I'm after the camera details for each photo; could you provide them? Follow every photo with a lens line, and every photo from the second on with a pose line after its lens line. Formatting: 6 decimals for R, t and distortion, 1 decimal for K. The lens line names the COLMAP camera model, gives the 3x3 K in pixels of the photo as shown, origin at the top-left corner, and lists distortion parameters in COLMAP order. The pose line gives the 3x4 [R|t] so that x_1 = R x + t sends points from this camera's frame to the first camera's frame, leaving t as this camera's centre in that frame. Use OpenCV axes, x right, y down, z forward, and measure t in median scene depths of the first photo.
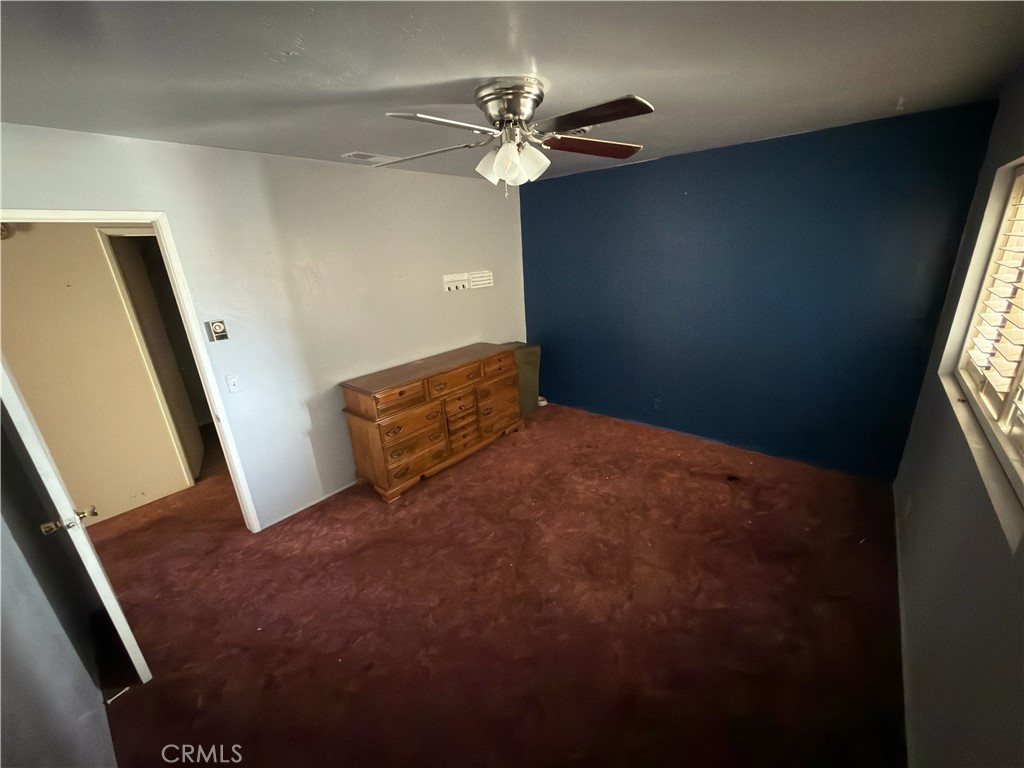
lens RADIAL K [[407.1, 0, 506.4], [0, 407.1, 387.6], [0, 0, 1]] dist [0.000489, -0.000627]
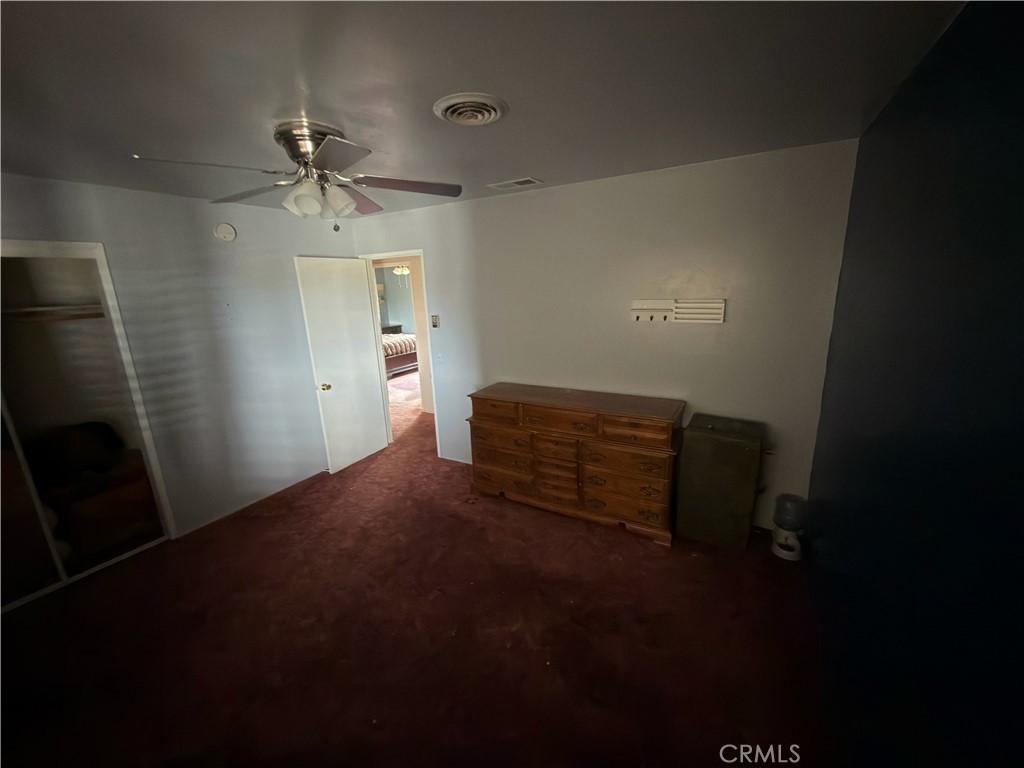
lens RADIAL K [[407.1, 0, 508.1], [0, 407.1, 378.9], [0, 0, 1]] dist [0.000489, -0.000627]
pose [[0.209632, 0.287602, -0.934526, 0.597109], [-0.289044, 0.931276, 0.221764, -0.247938], [0.934081, 0.223630, 0.278355, 0.610550]]
